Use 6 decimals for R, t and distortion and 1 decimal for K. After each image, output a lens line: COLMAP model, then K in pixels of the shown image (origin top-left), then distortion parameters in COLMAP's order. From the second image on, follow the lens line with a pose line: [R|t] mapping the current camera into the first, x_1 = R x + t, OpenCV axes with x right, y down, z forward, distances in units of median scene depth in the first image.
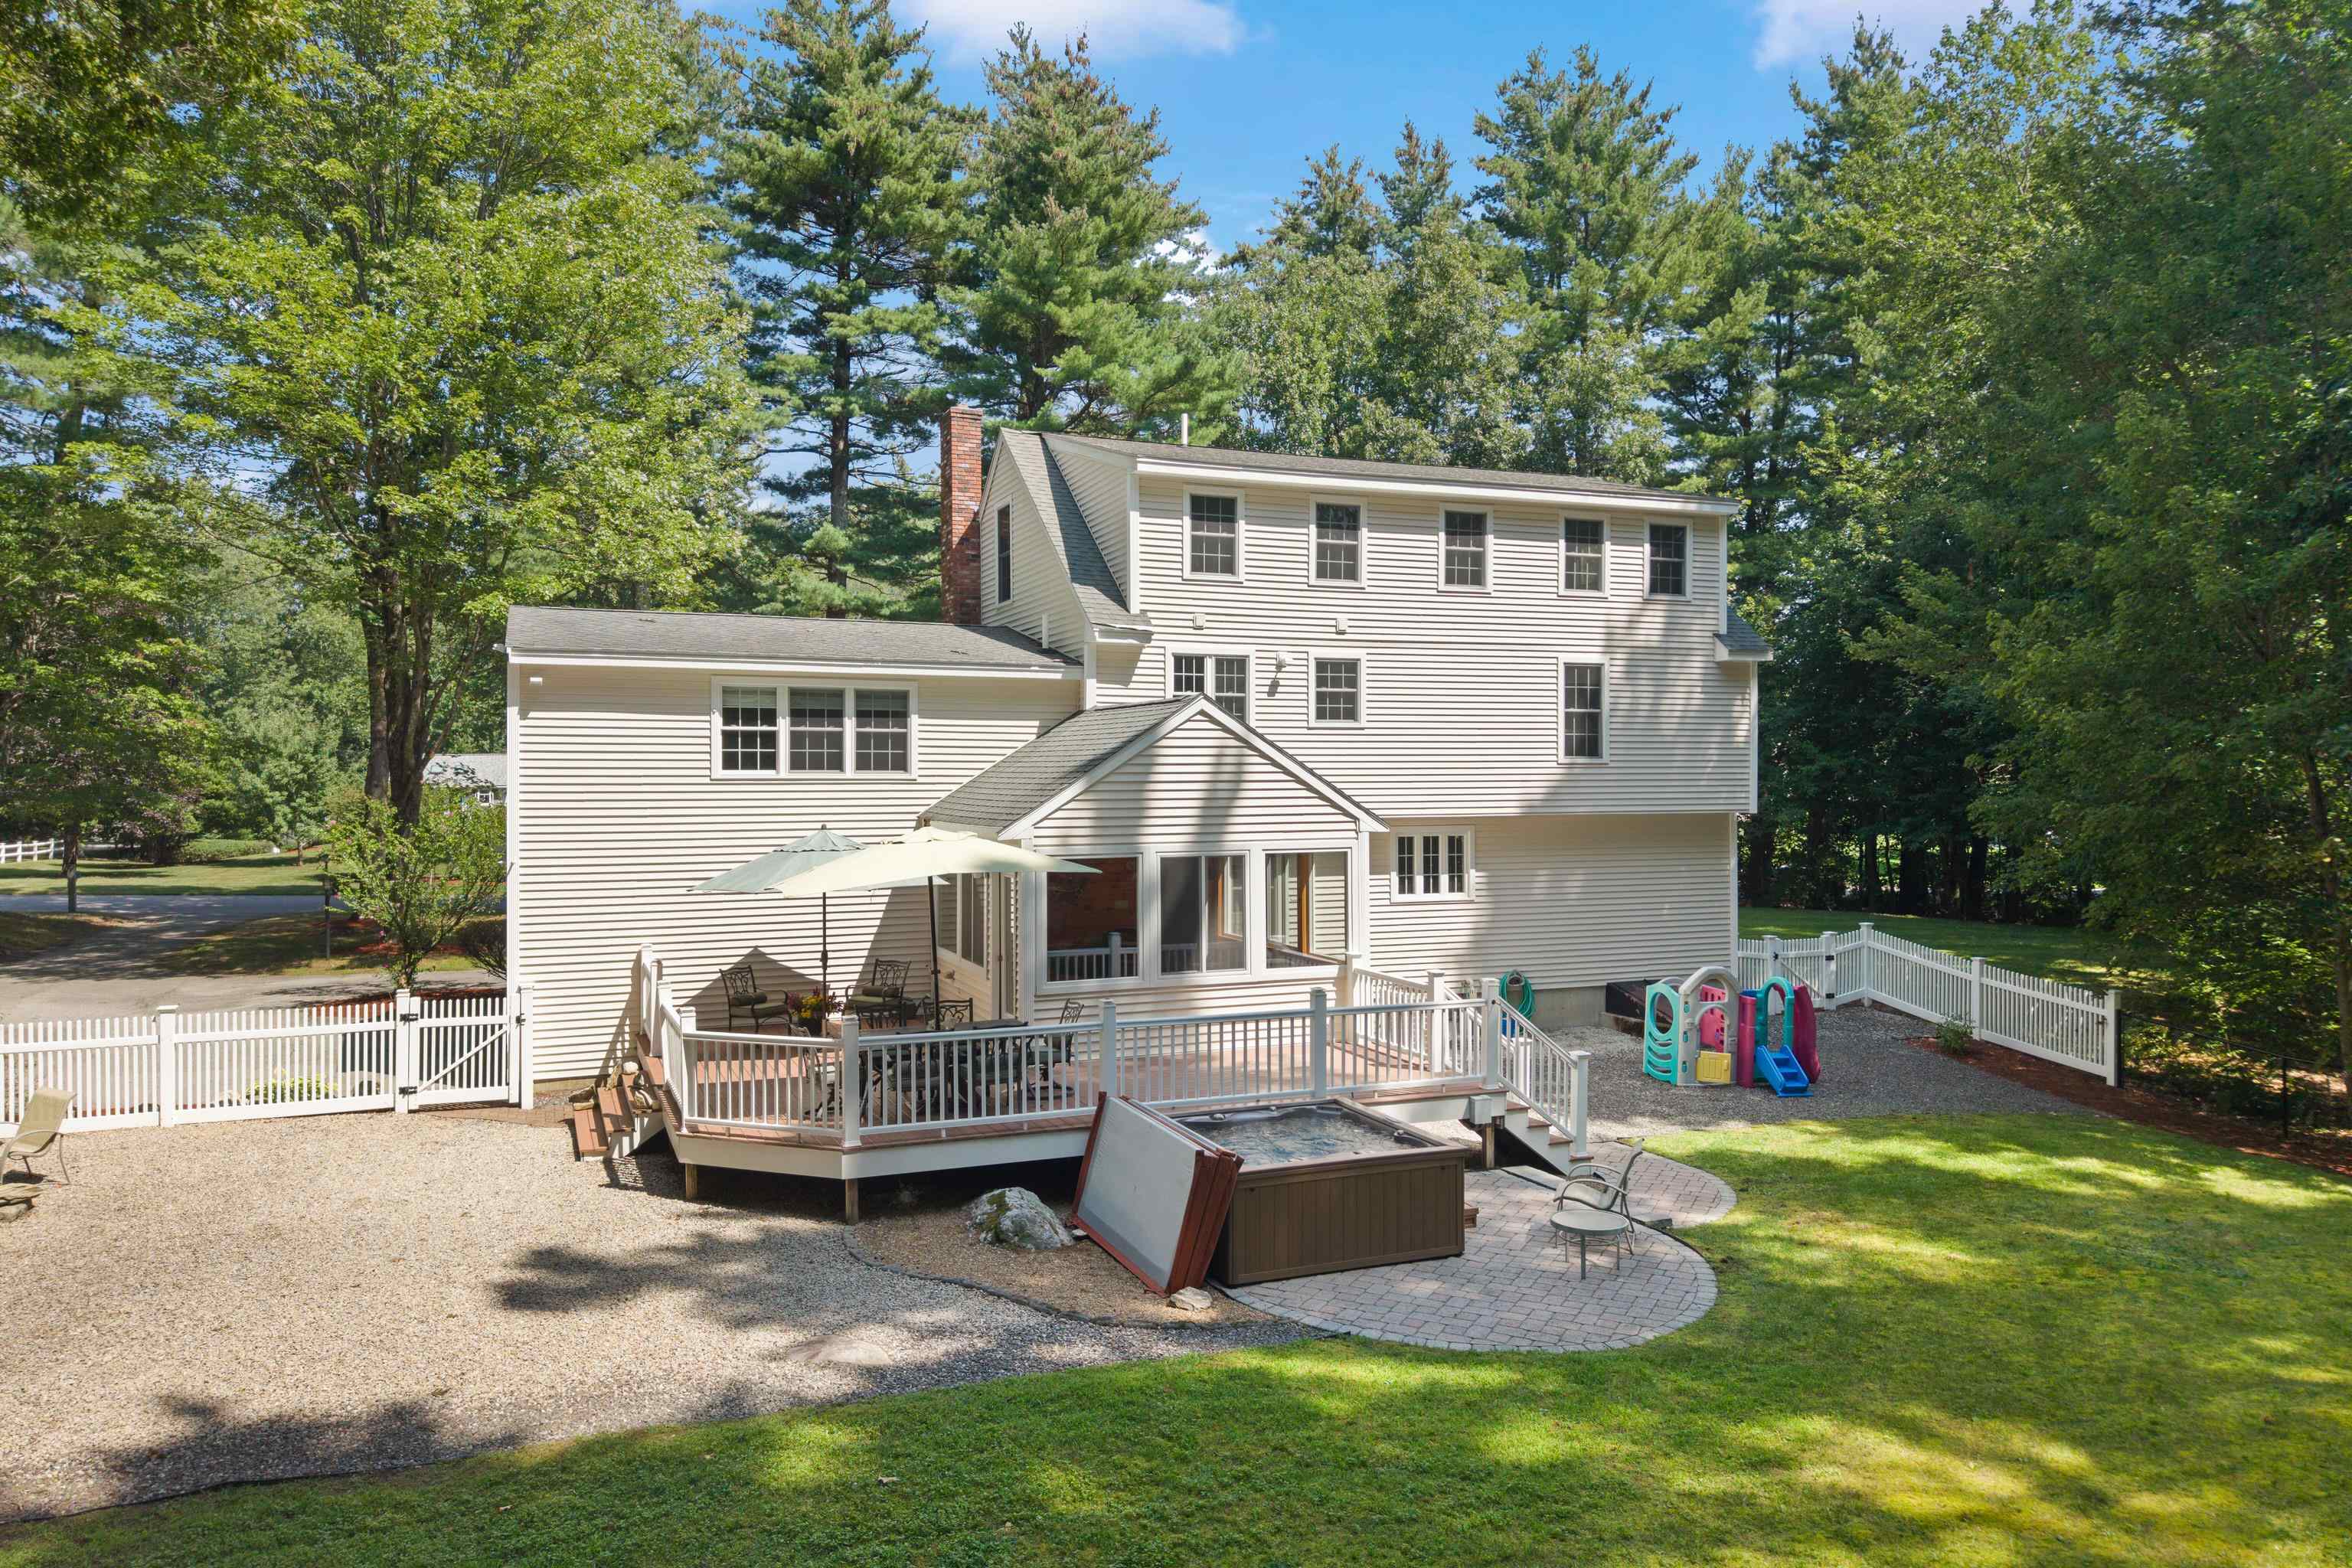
lens RADIAL K [[1599.4, 0, 1226.9], [0, 1599.4, 787.9], [0, 0, 1]] dist [0.093878, -0.157212]
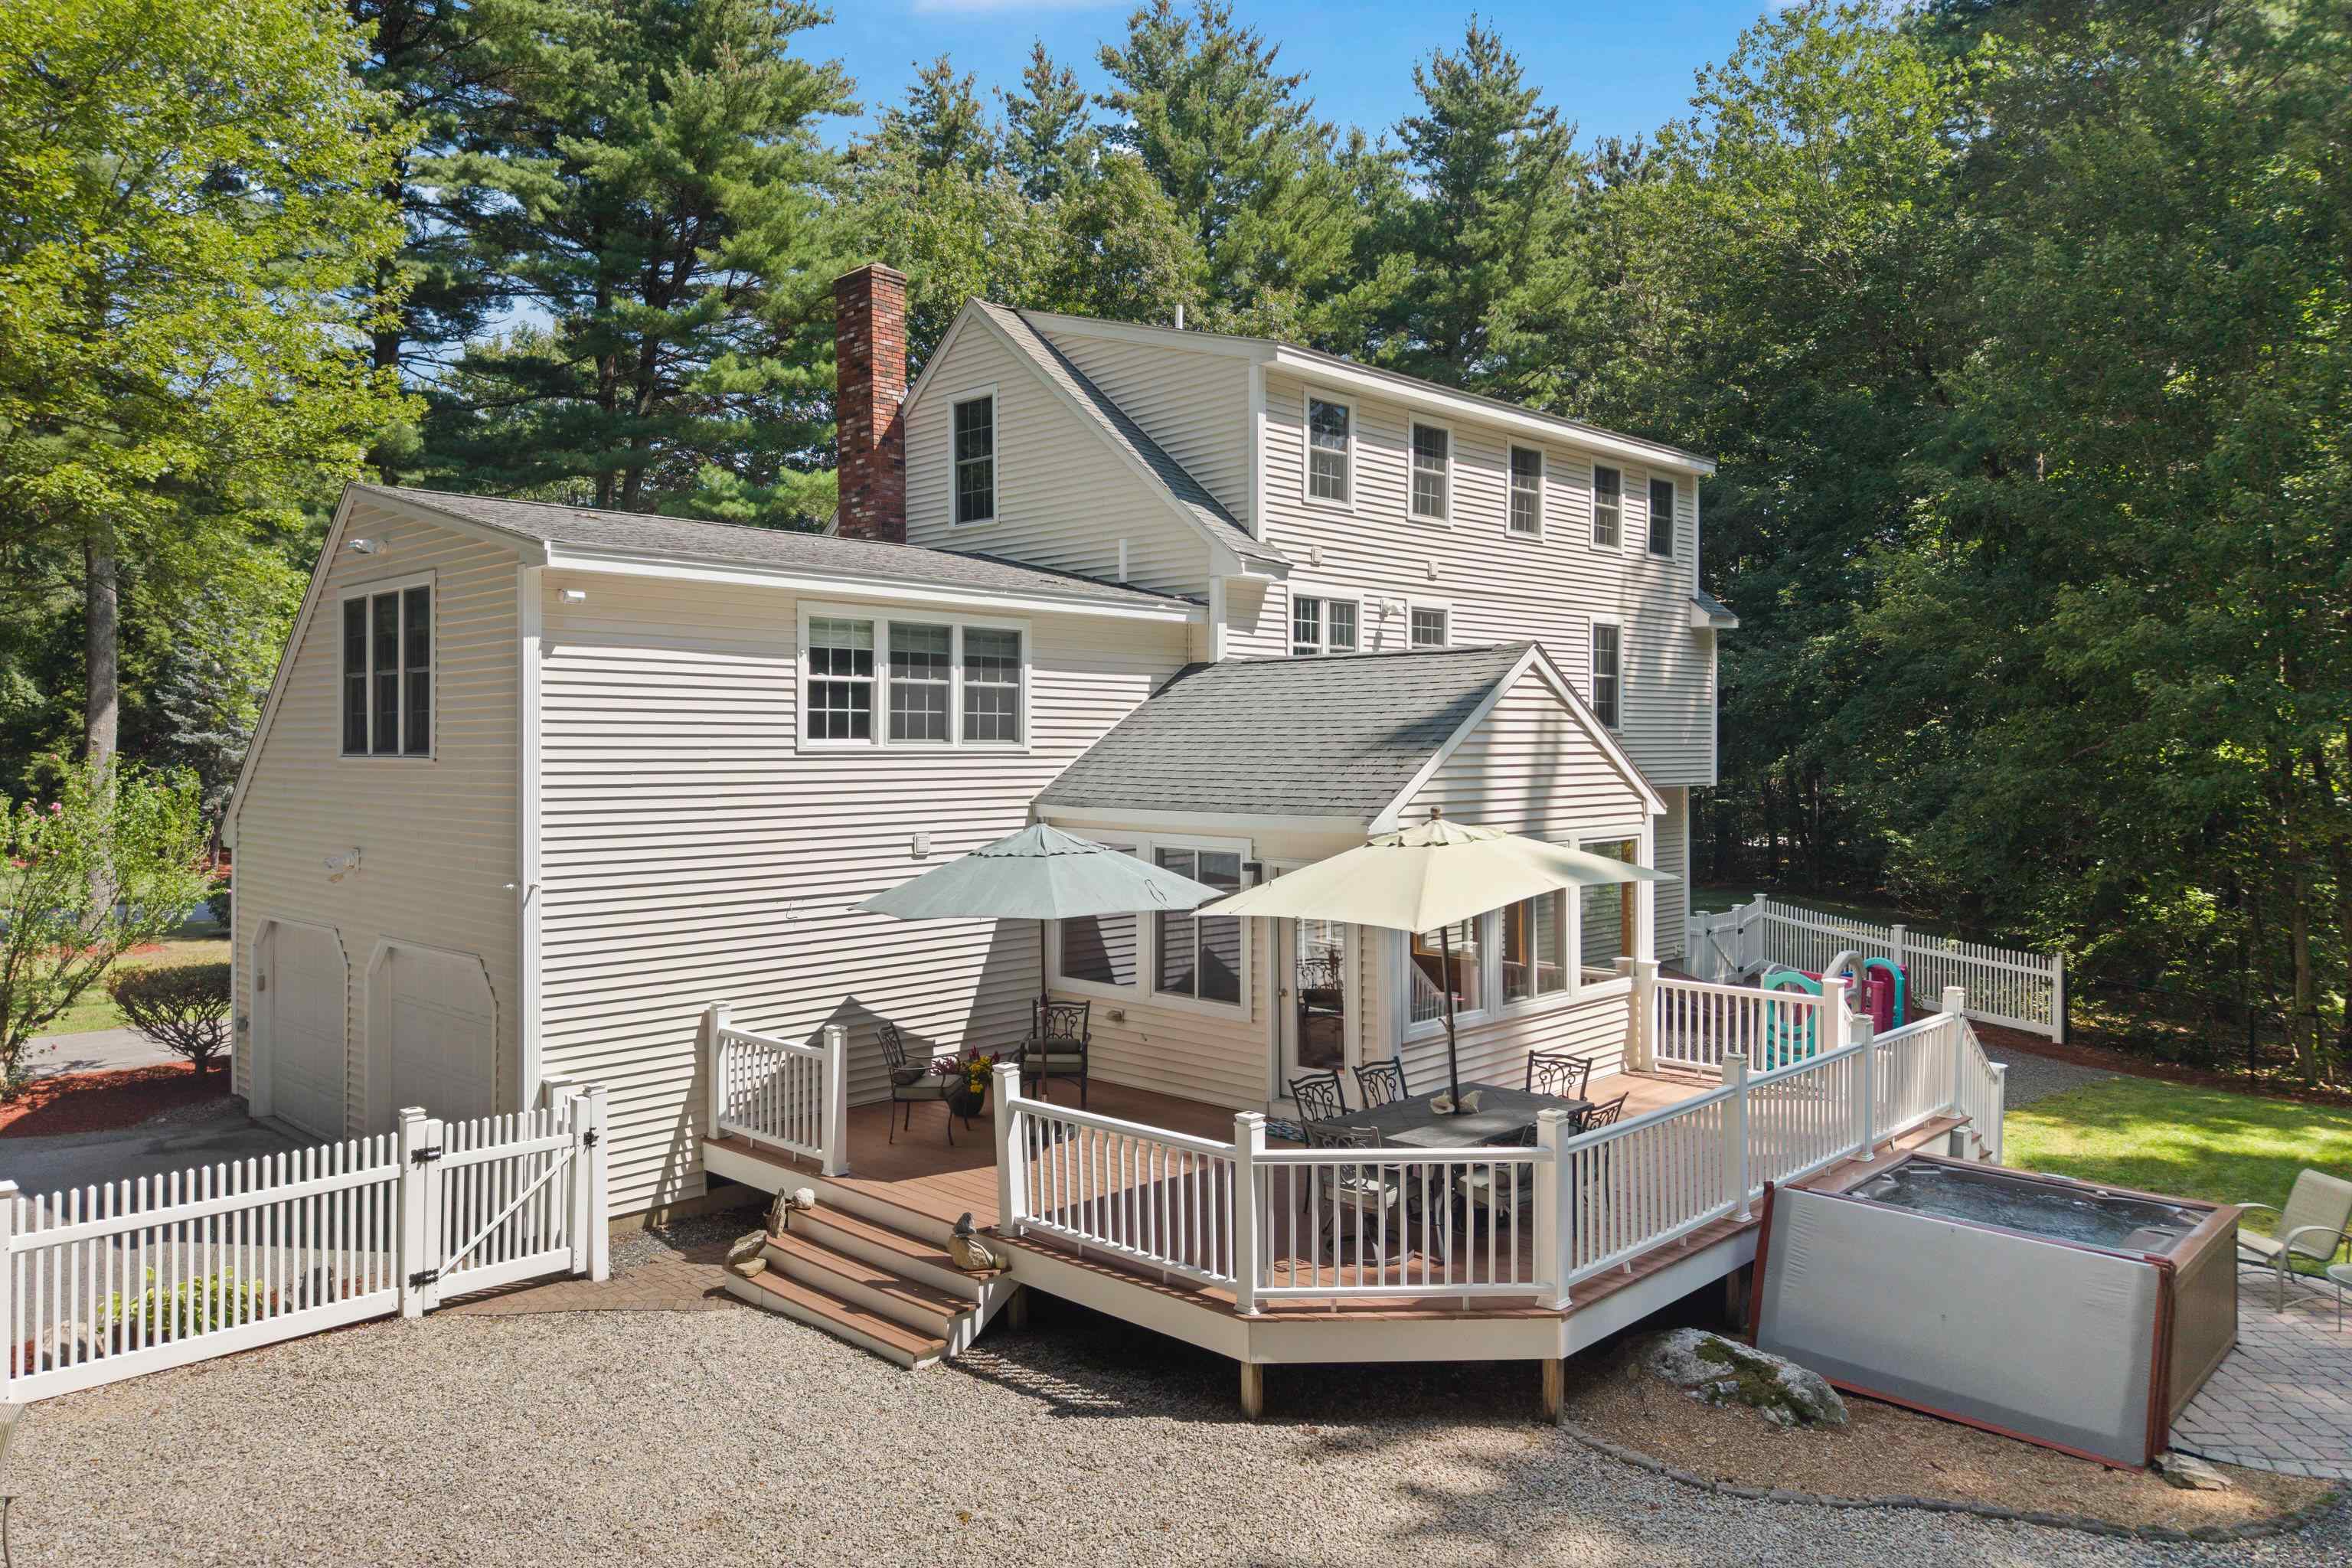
lens RADIAL K [[1588.9, 0, 1173.5], [0, 1588.9, 757.6], [0, 0, 1]] dist [0.037485, -0.051282]
pose [[0.917262, -0.003106, 0.398273, -0.428902], [0.003802, 0.999992, -0.000956, -0.001913], [-0.398267, 0.002391, 0.917266, 0.312108]]
